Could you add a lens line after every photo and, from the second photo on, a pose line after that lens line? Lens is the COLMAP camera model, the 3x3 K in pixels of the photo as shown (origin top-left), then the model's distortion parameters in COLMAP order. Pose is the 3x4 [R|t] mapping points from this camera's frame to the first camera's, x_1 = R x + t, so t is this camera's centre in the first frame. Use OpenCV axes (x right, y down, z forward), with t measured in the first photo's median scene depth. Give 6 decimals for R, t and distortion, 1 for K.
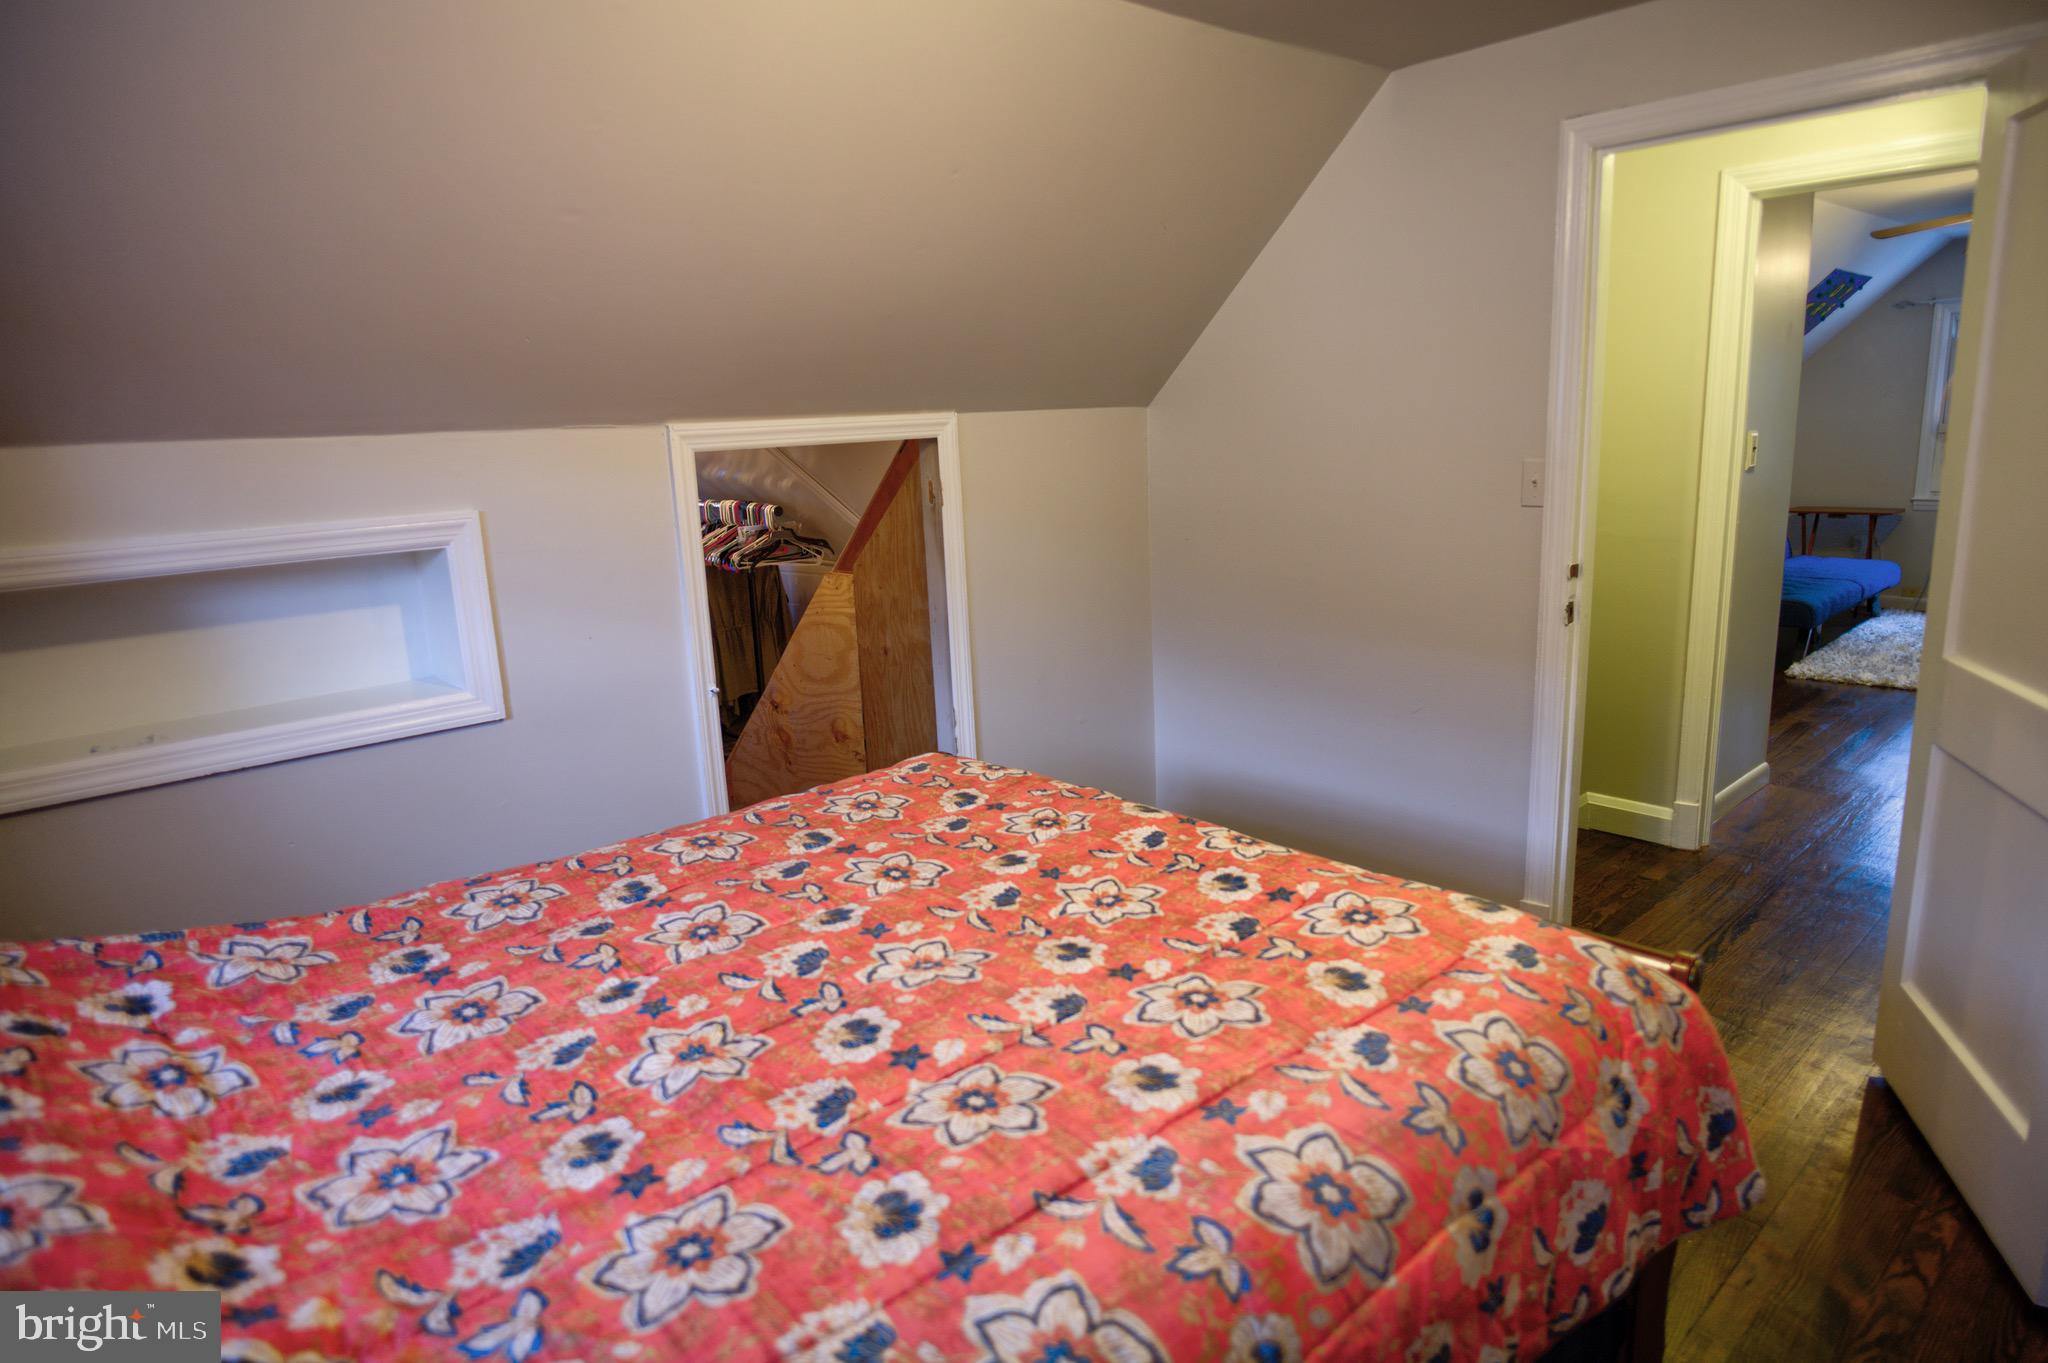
lens RADIAL K [[1174.2, 0, 1019.4], [0, 1174.2, 675.6], [0, 0, 1]] dist [-0.030250, 0.006477]
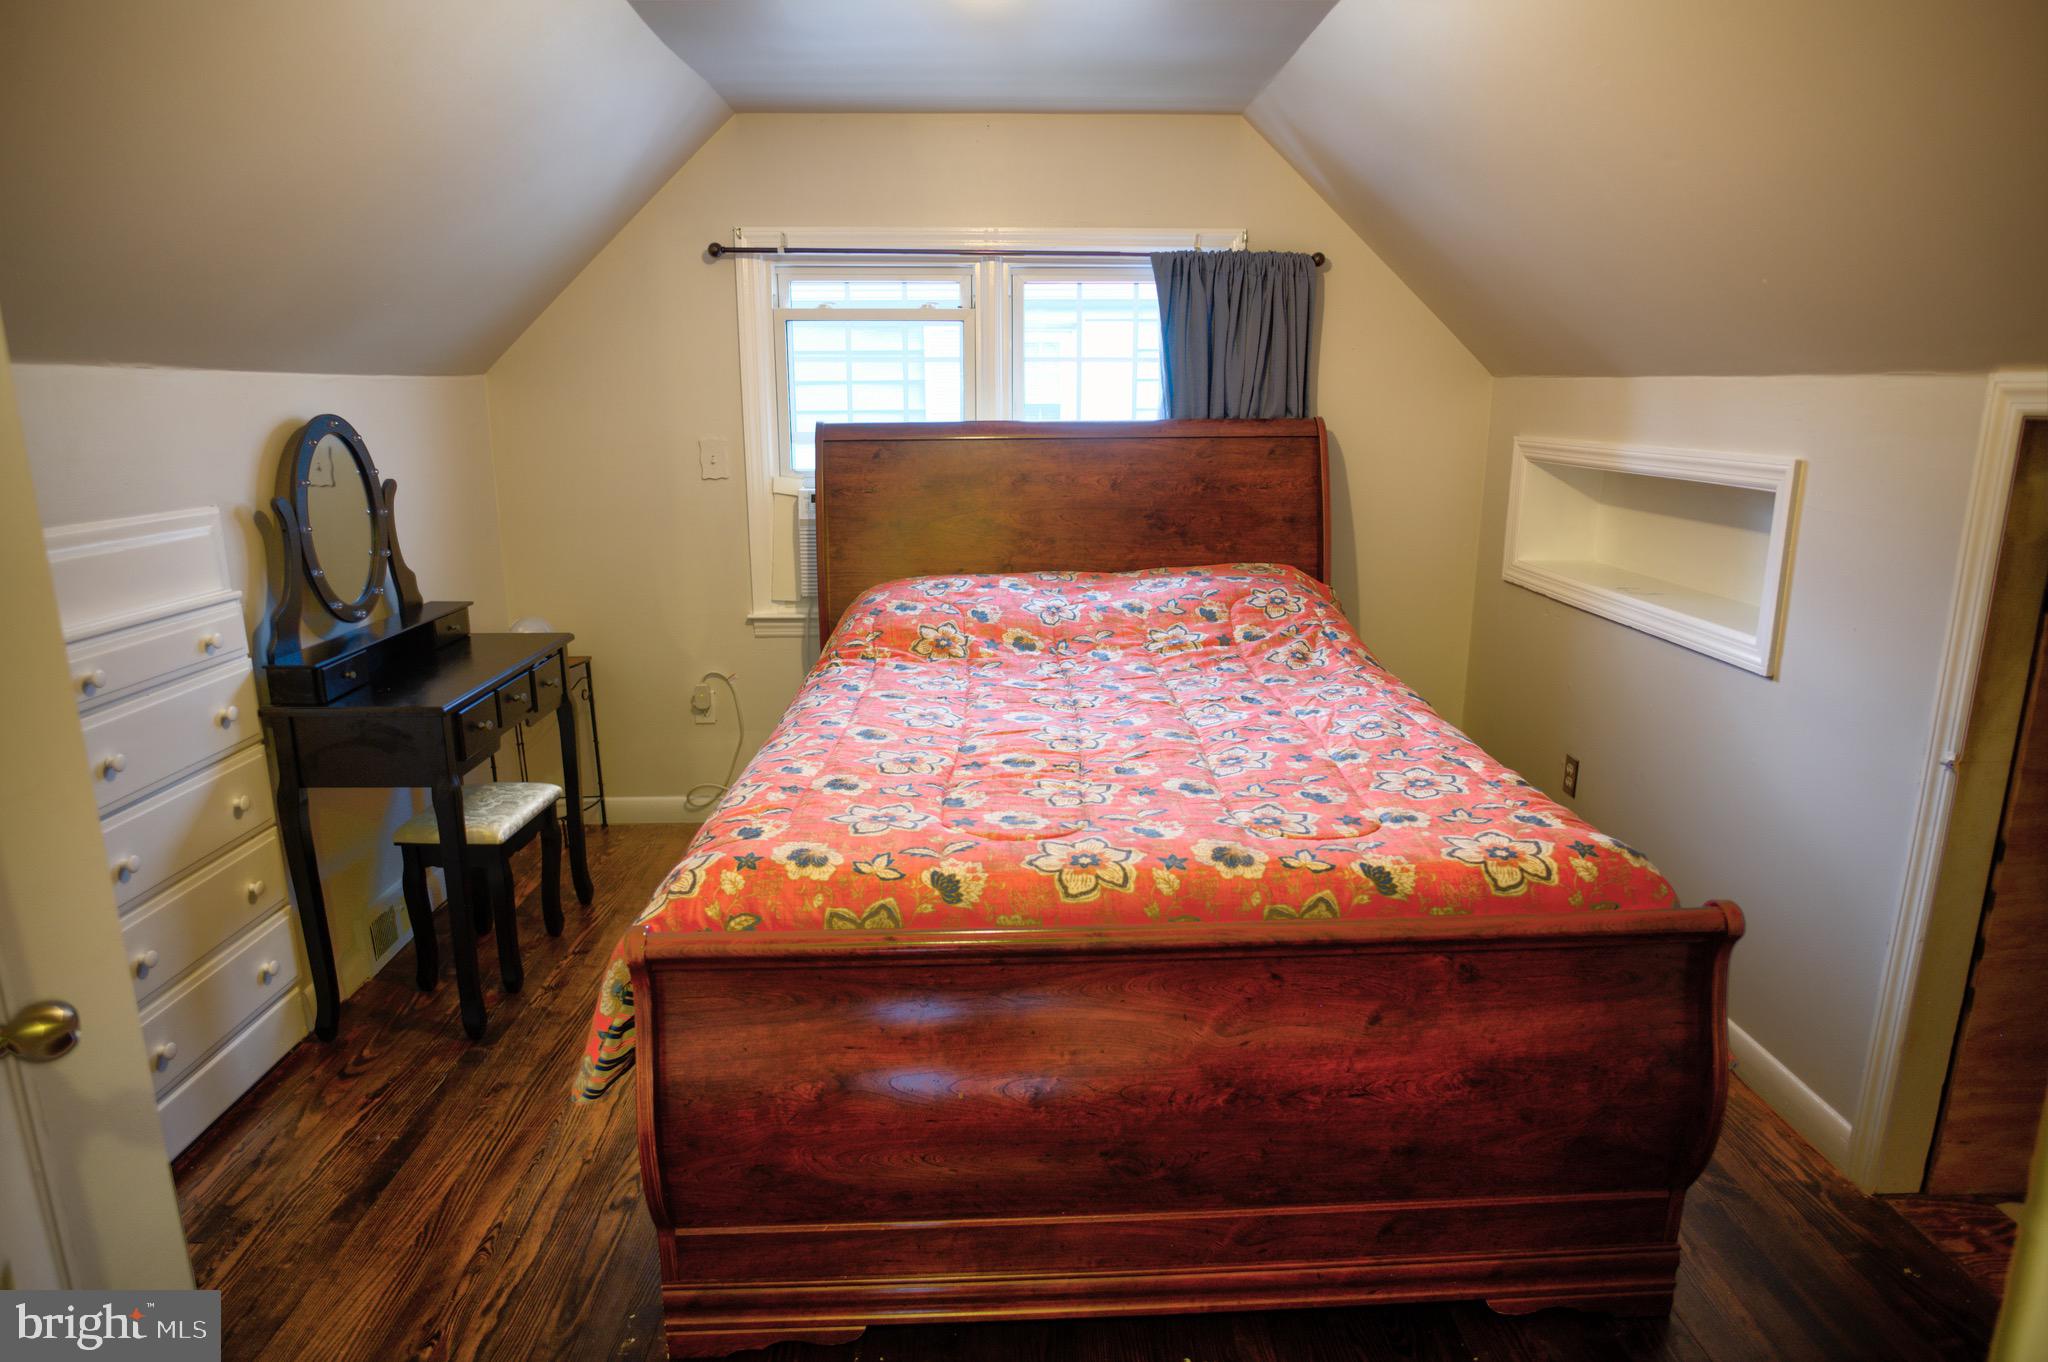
lens RADIAL K [[1174.2, 0, 1020.2], [0, 1174.2, 676.1], [0, 0, 1]] dist [-0.030250, 0.006477]
pose [[-0.642768, 0.226855, -0.731701, 0.651169], [-0.131208, 0.908431, 0.396909, -0.262635], [0.754741, 0.351126, -0.554145, 1.068763]]
